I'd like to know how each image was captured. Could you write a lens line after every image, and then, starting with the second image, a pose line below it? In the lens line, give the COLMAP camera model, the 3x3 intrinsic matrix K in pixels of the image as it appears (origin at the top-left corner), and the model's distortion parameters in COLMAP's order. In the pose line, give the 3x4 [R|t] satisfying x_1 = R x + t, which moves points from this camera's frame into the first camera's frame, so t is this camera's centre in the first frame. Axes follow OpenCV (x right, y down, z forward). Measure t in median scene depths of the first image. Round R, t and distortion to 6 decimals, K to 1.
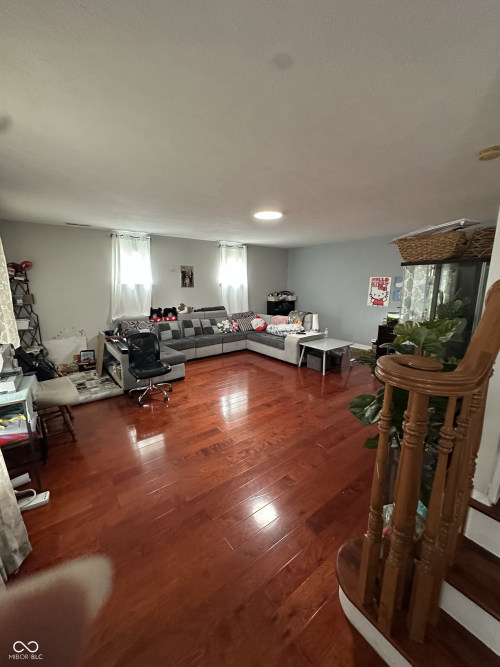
lens RADIAL K [[264.9, 0, 251.2], [0, 264.9, 334.1], [0, 0, 1]] dist [-0.002560, 0.000784]
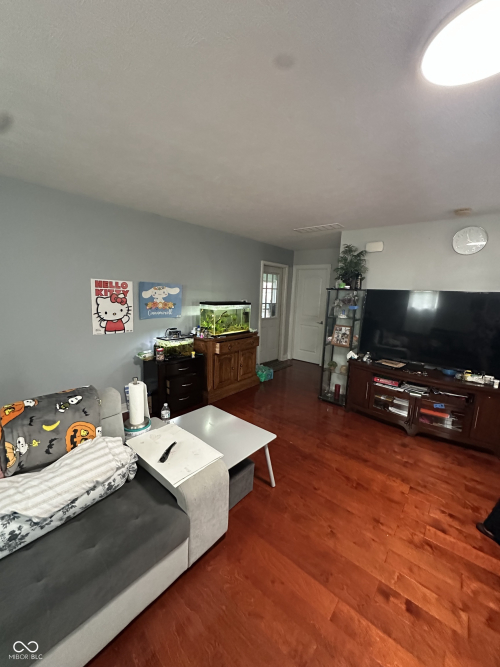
lens RADIAL K [[264.9, 0, 254.1], [0, 264.9, 328.0], [0, 0, 1]] dist [-0.002560, 0.000784]
pose [[-0.222184, -0.134046, 0.965746, -0.200312], [0.160661, 0.971931, 0.171867, -0.296271], [-0.961677, 0.193344, -0.194412, 1.500120]]
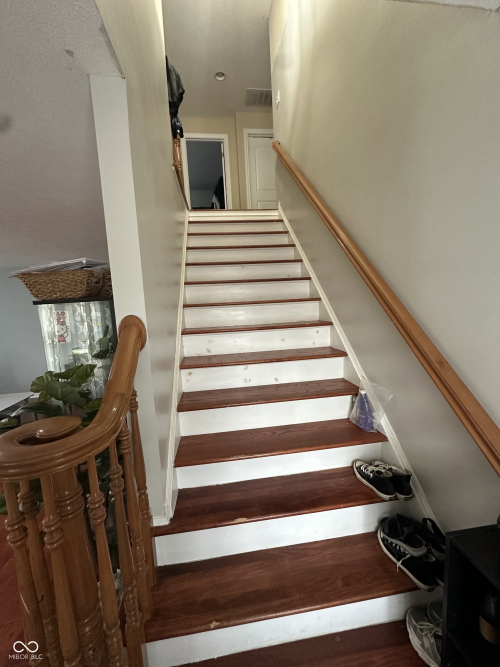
lens RADIAL K [[264.9, 0, 250.0], [0, 264.9, 336.9], [0, 0, 1]] dist [-0.002560, 0.000784]
pose [[0.500185, -0.135557, 0.855242, 0.078238], [0.221414, 0.974859, 0.025023, -0.013141], [-0.837132, 0.176847, 0.517624, 0.009907]]
